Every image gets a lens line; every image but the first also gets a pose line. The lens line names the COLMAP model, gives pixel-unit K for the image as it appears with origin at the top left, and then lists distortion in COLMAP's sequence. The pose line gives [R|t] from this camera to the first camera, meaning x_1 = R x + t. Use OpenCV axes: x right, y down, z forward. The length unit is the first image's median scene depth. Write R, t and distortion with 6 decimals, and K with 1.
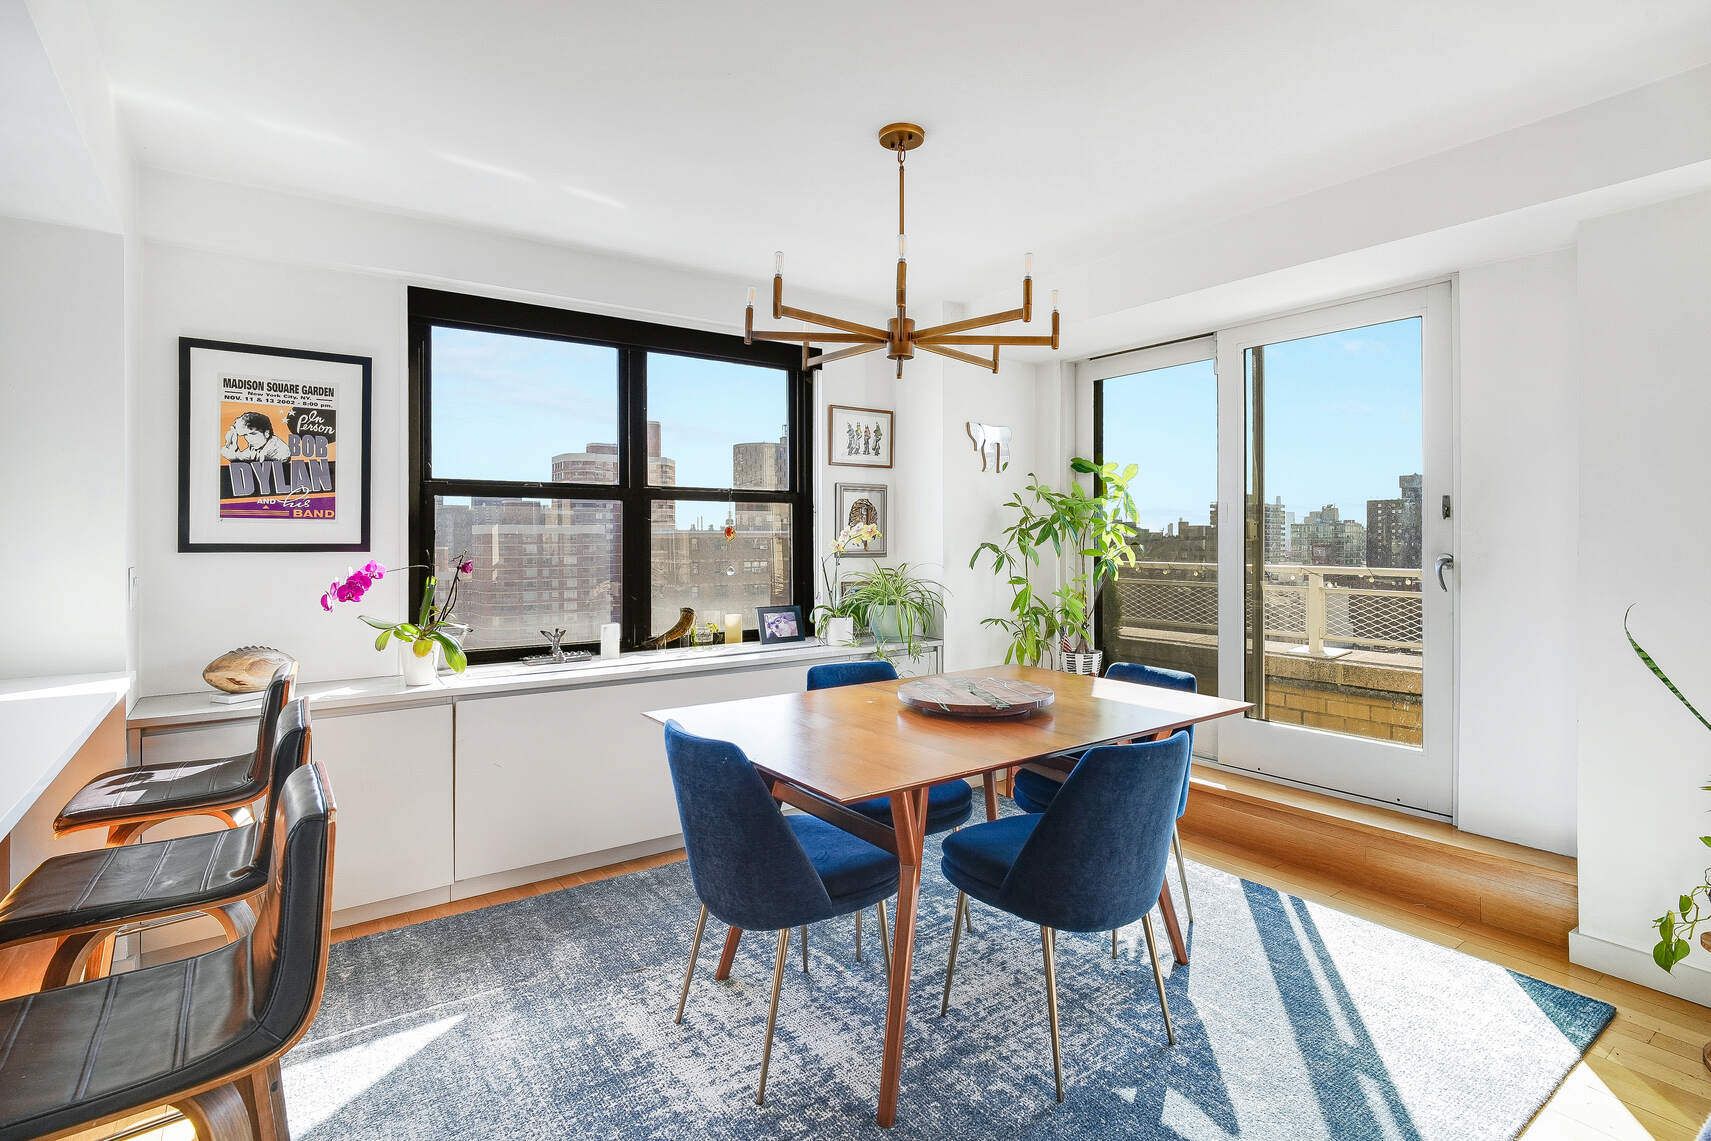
lens RADIAL K [[843.5, 0, 856.5], [0, 843.5, 541.4], [0, 0, 1]] dist [-0.019544, -0.000745]
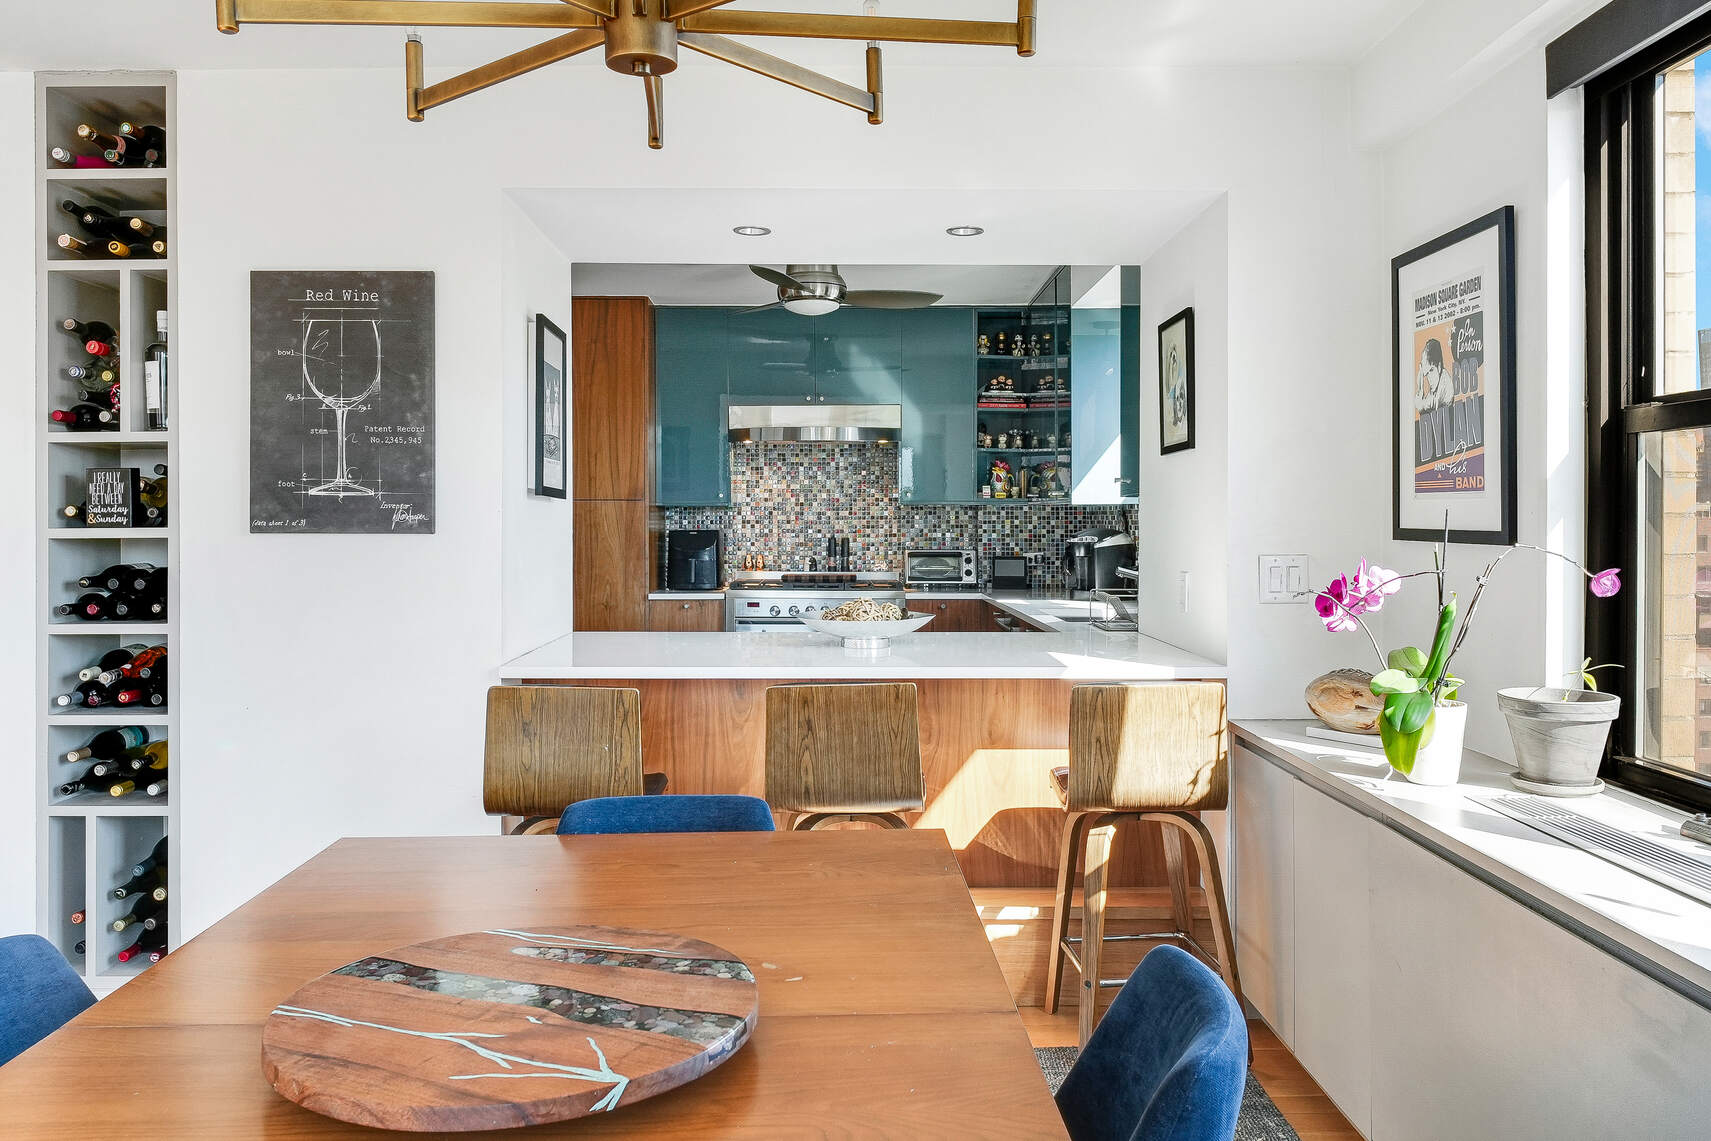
lens RADIAL K [[1274.9, 0, 858.3], [0, 1274.9, 531.4], [0, 0, 1]] dist [0.001951, -0.000245]
pose [[-0.575321, 0.009430, -0.817873, 0.401507], [-0.000909, 0.999926, 0.012168, -0.007750], [0.817927, 0.007744, -0.575270, 1.178126]]
